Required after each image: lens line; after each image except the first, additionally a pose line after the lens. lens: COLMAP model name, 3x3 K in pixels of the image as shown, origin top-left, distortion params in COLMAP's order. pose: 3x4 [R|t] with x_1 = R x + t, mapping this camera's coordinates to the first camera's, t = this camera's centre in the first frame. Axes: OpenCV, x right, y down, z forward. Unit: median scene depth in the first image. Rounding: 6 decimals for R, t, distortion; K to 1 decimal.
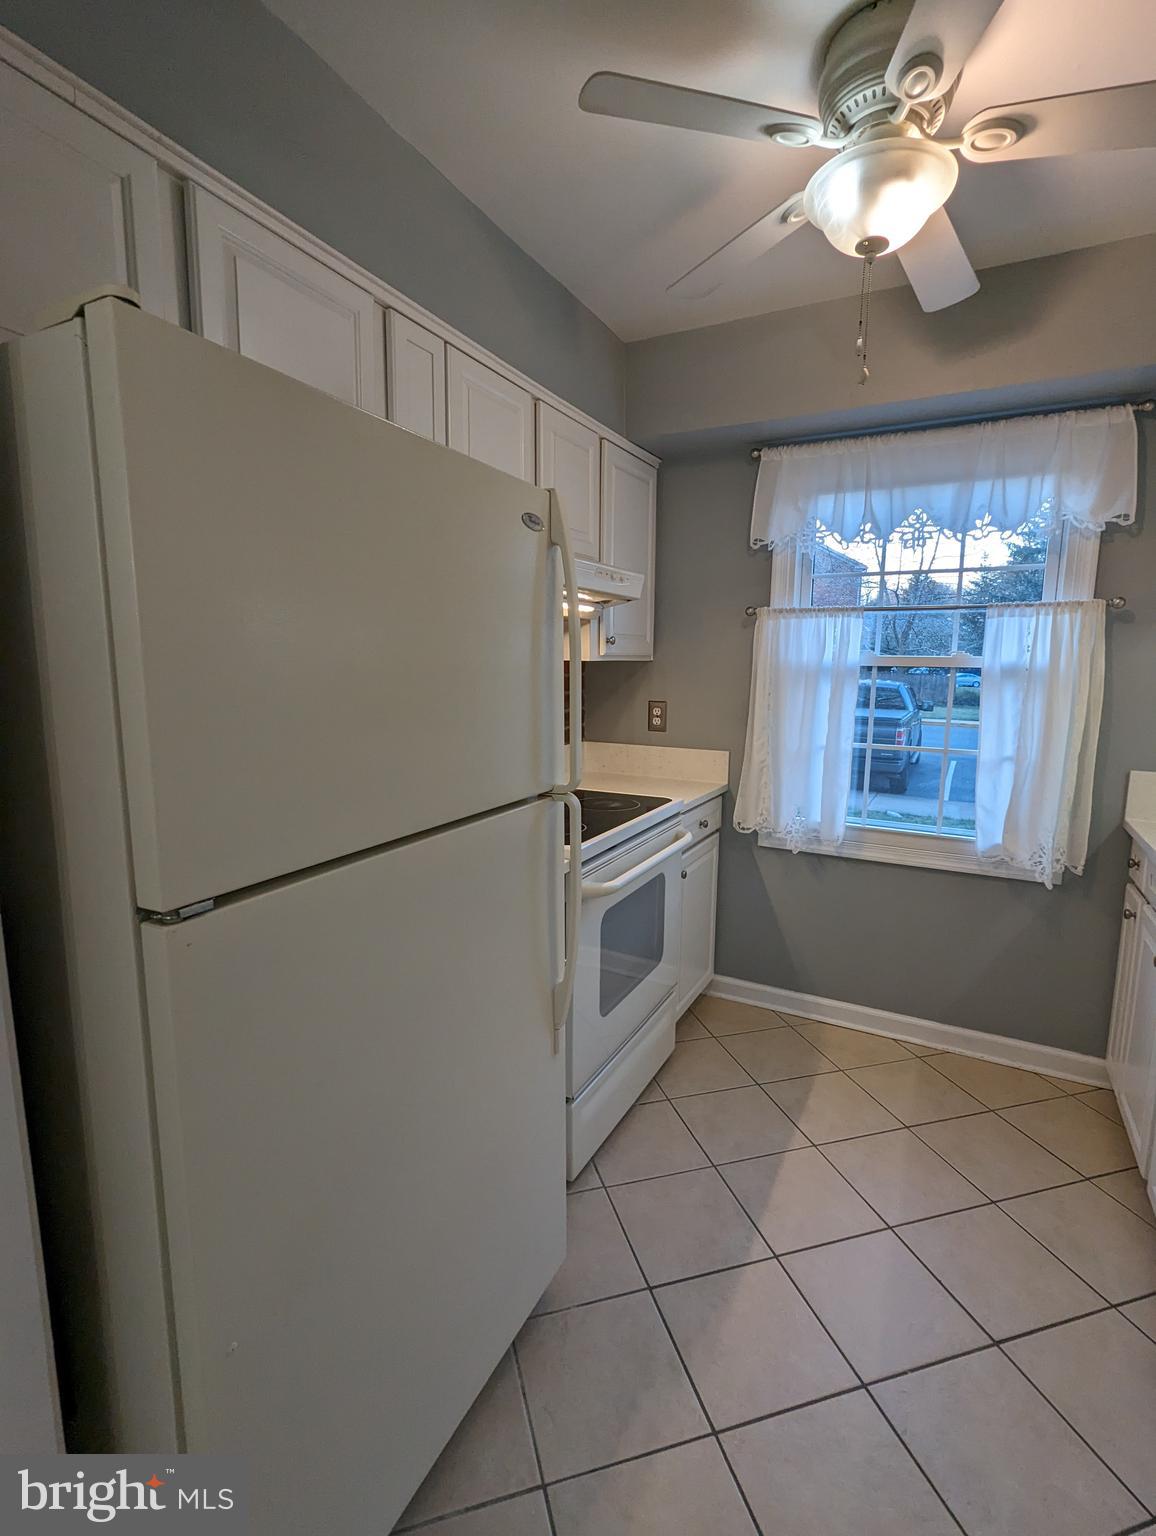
lens RADIAL K [[727.8, 0, 584.2], [0, 727.8, 764.3], [0, 0, 1]] dist [0.002757, -0.001496]
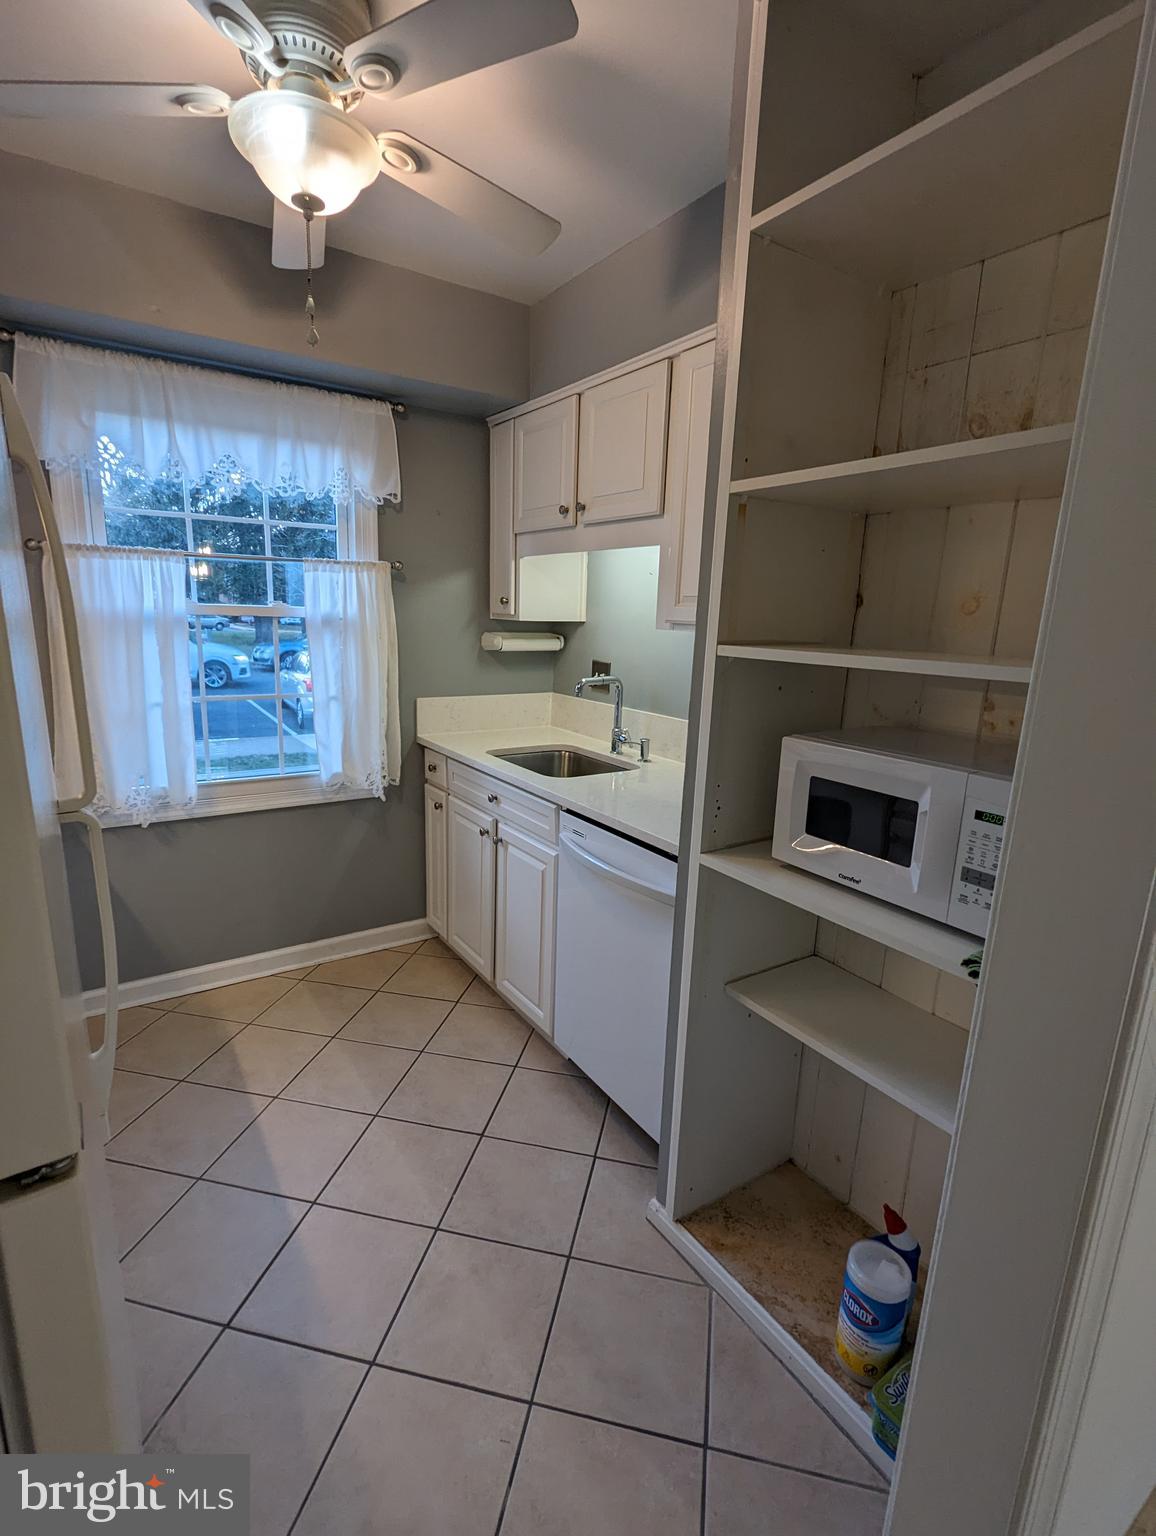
lens RADIAL K [[727.8, 0, 573.7], [0, 727.8, 763.5], [0, 0, 1]] dist [0.002757, -0.001496]
pose [[0.478812, -0.177673, 0.859751, -0.242620], [0.101930, 0.983935, 0.146570, -0.036170], [-0.871980, 0.017454, 0.489229, 0.117911]]
